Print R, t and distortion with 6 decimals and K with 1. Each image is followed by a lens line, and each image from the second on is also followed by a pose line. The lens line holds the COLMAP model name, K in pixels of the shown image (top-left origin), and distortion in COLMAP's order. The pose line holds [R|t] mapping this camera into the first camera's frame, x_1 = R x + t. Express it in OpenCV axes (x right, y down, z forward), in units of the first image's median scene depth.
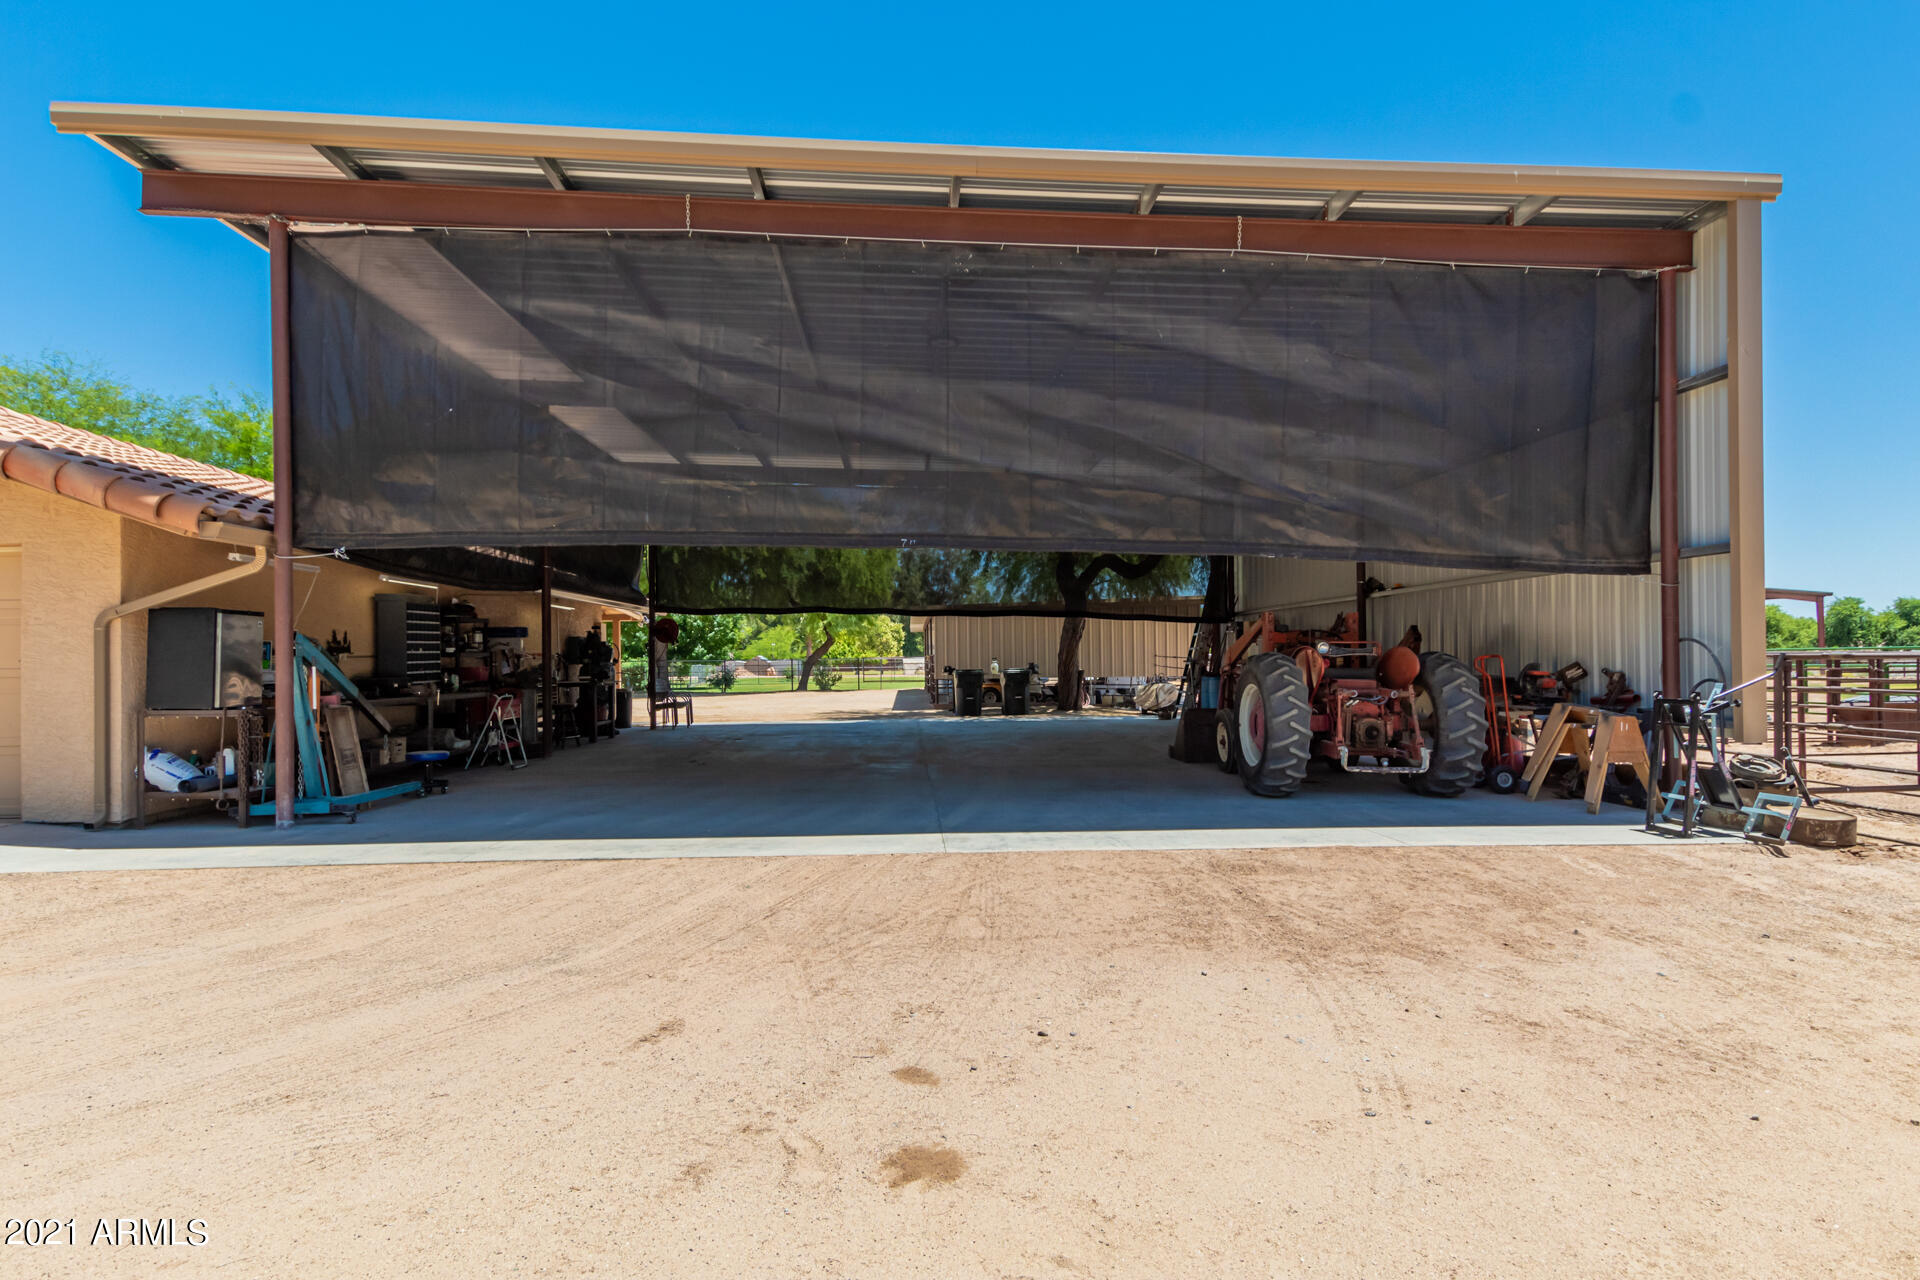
lens RADIAL K [[1029.3, 0, 964.9], [0, 1029.3, 638.1], [0, 0, 1]] dist [0.026503, 0.001668]
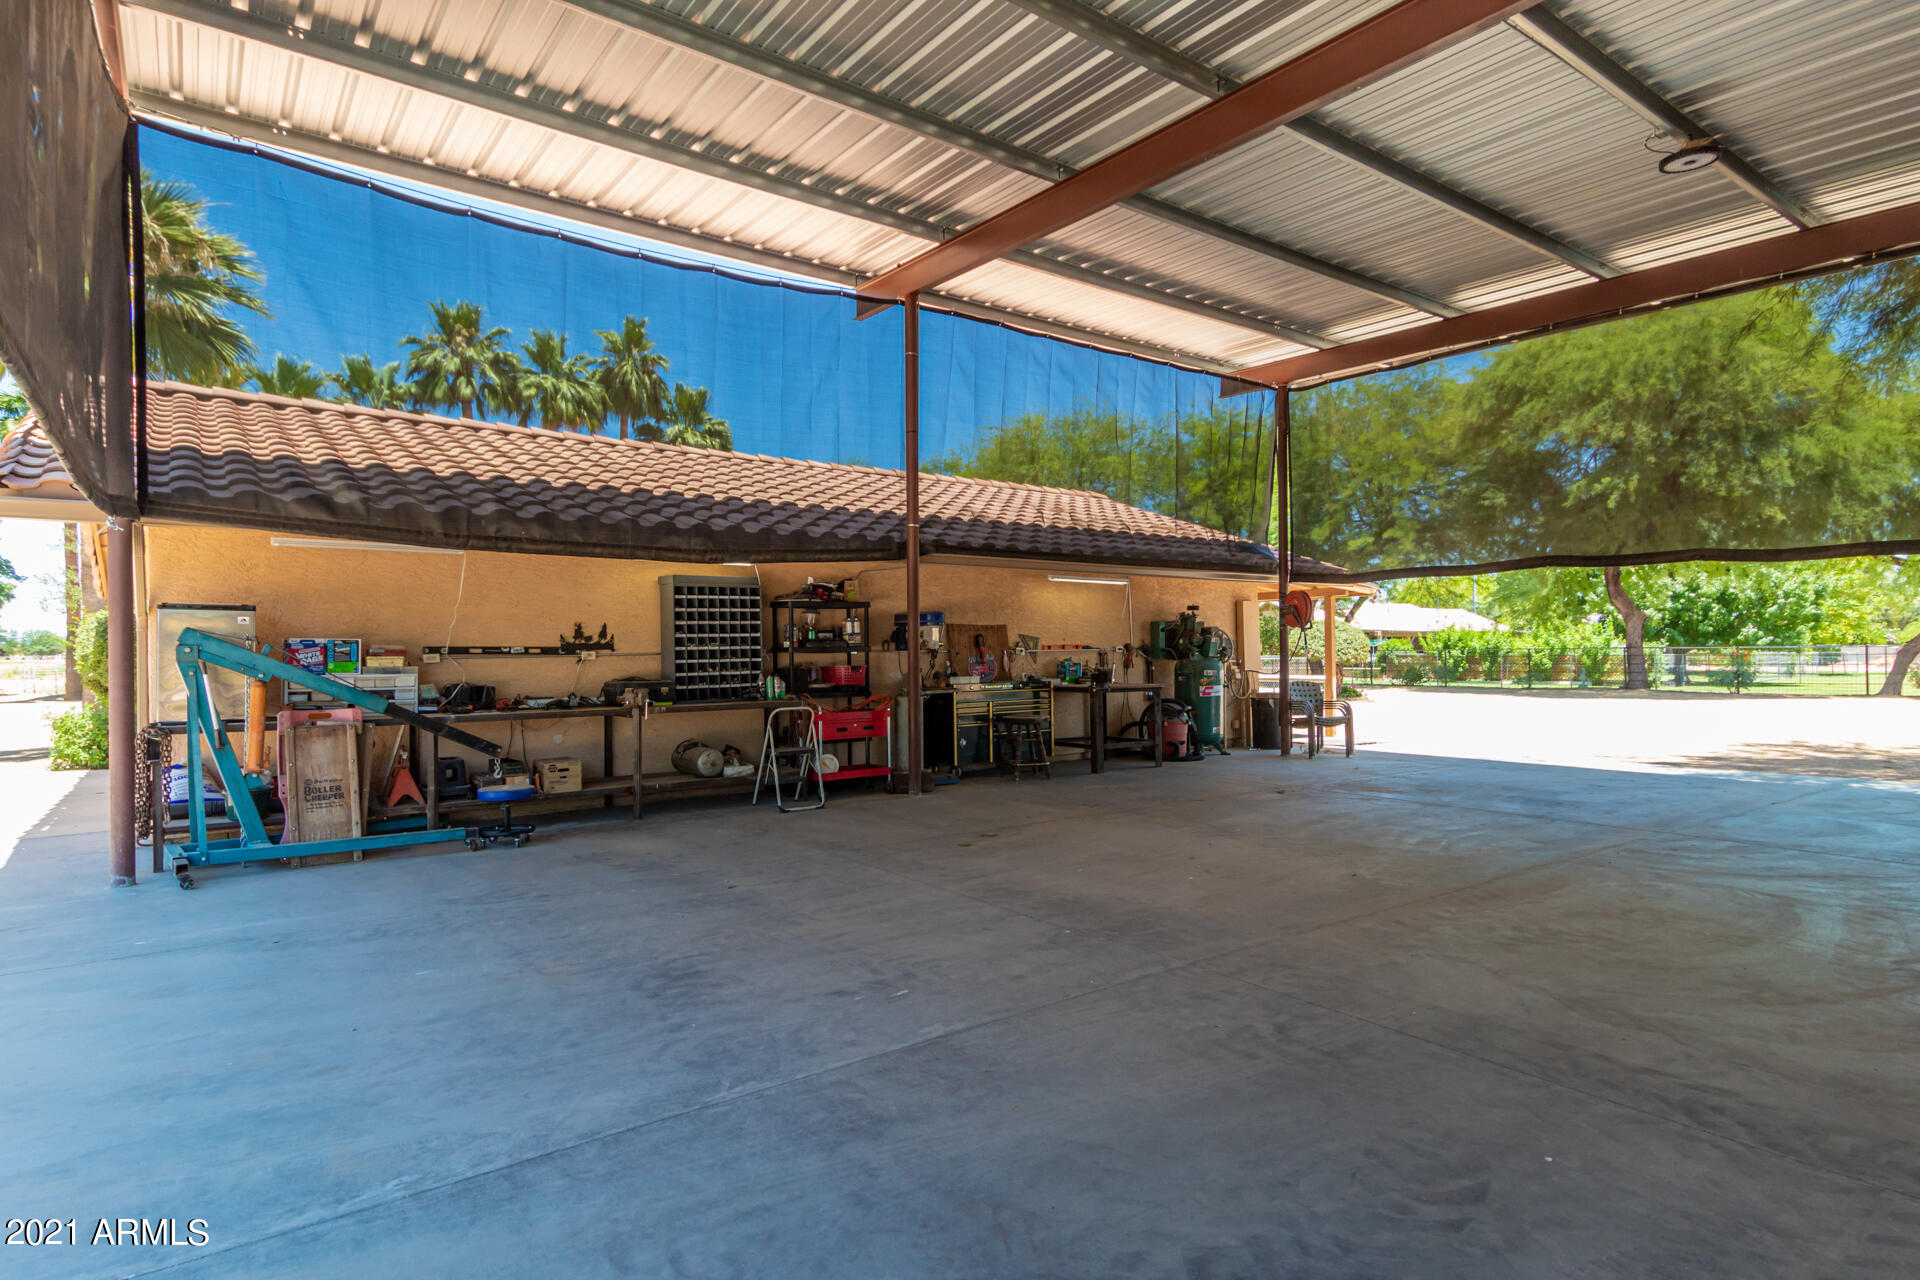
lens RADIAL K [[1029.3, 0, 964.9], [0, 1029.3, 638.1], [0, 0, 1]] dist [0.026503, 0.001668]
pose [[0.556541, -0.006982, -0.830791, 0.337663], [0.020864, 0.999767, 0.005574, 0.007288], [0.830558, -0.020436, 0.556557, 1.033966]]
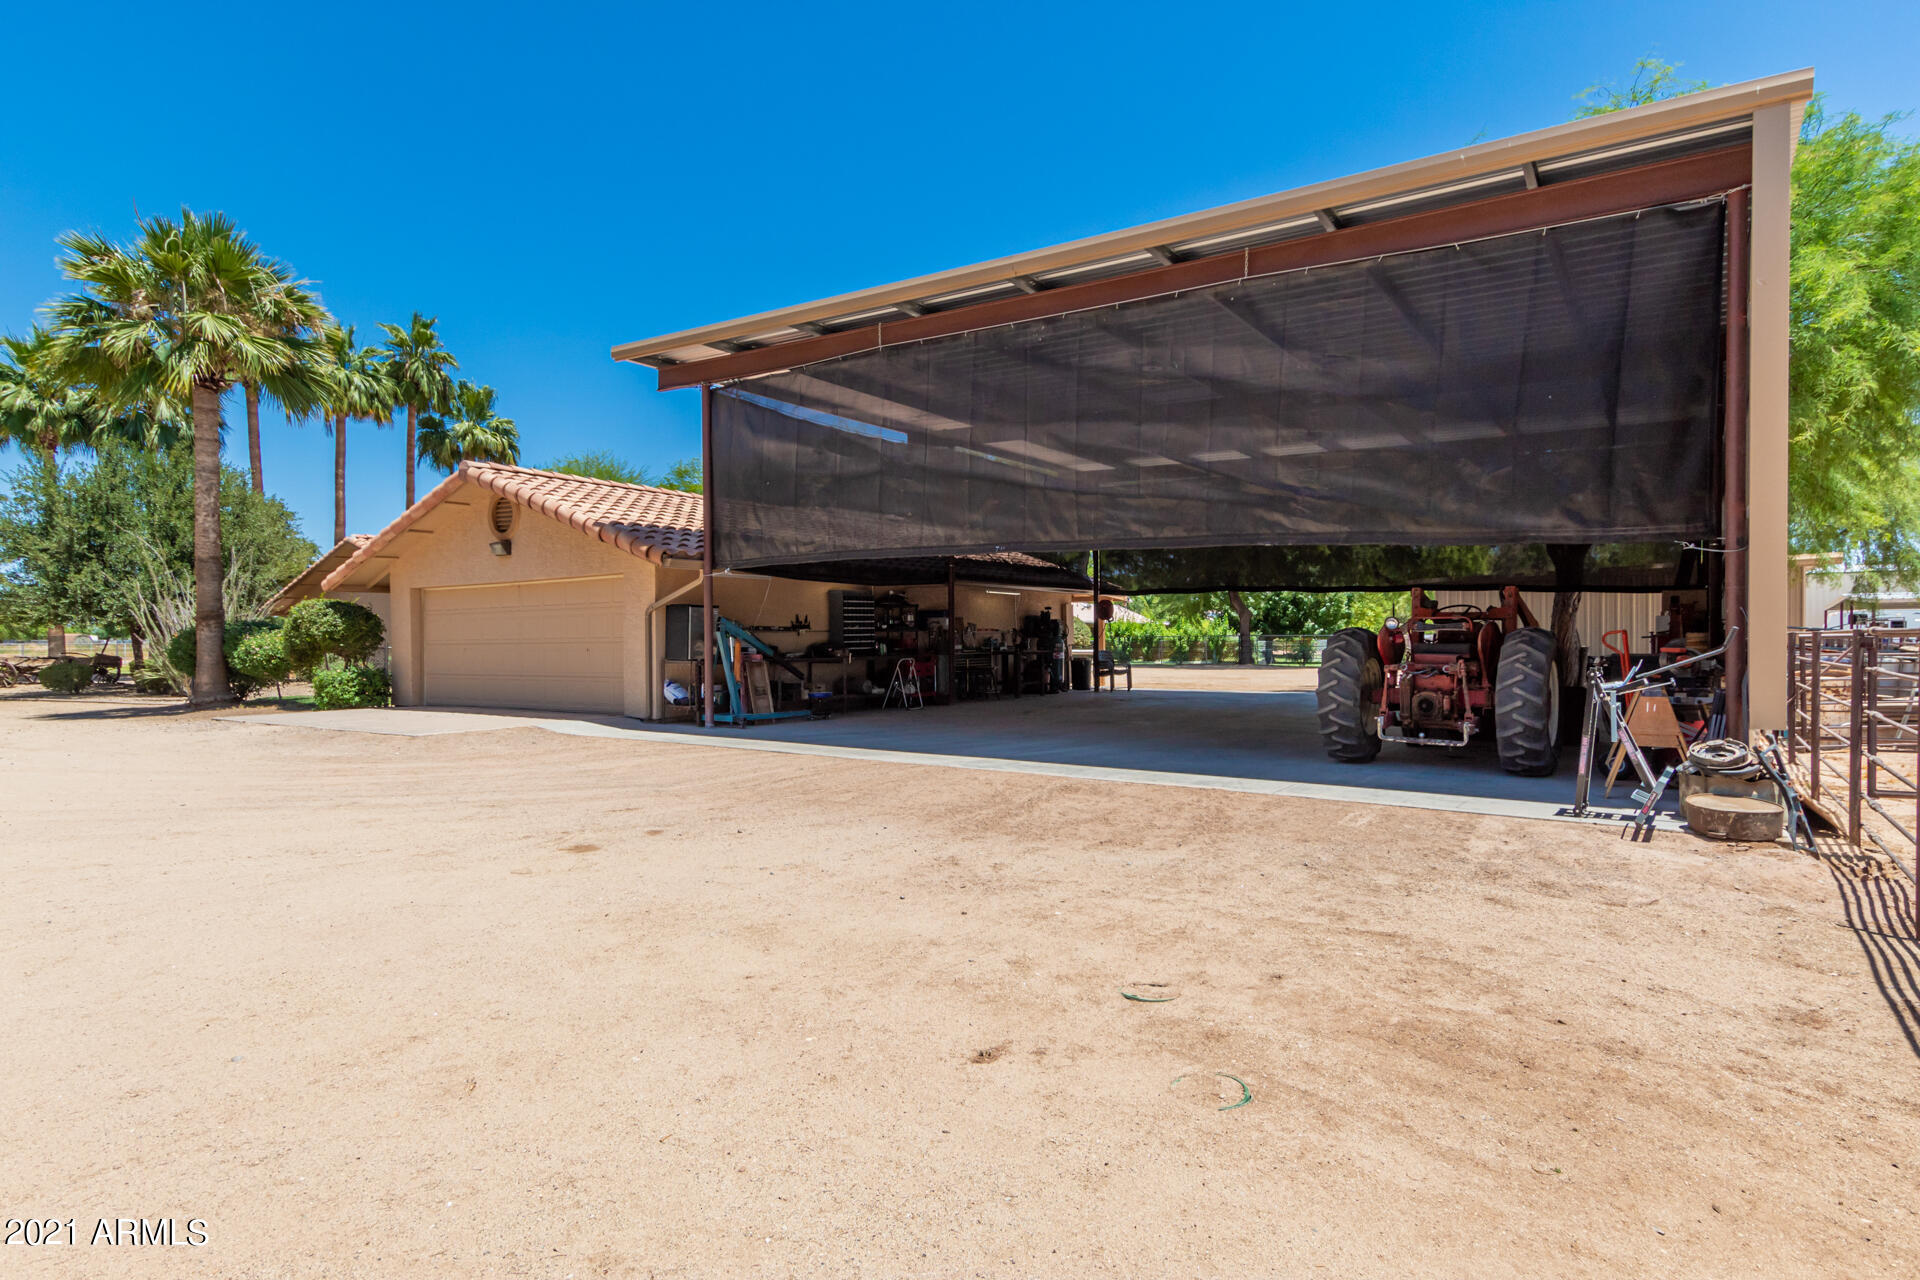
lens RADIAL K [[1022.1, 0, 961.7], [0, 1022.1, 649.4], [0, 0, 1]] dist [0.030968, 0.000757]
pose [[0.788457, 0.011401, -0.614984, 0.726697], [0.010672, 0.999424, 0.032210, -0.003467], [0.614997, -0.031959, 0.787882, -0.107201]]
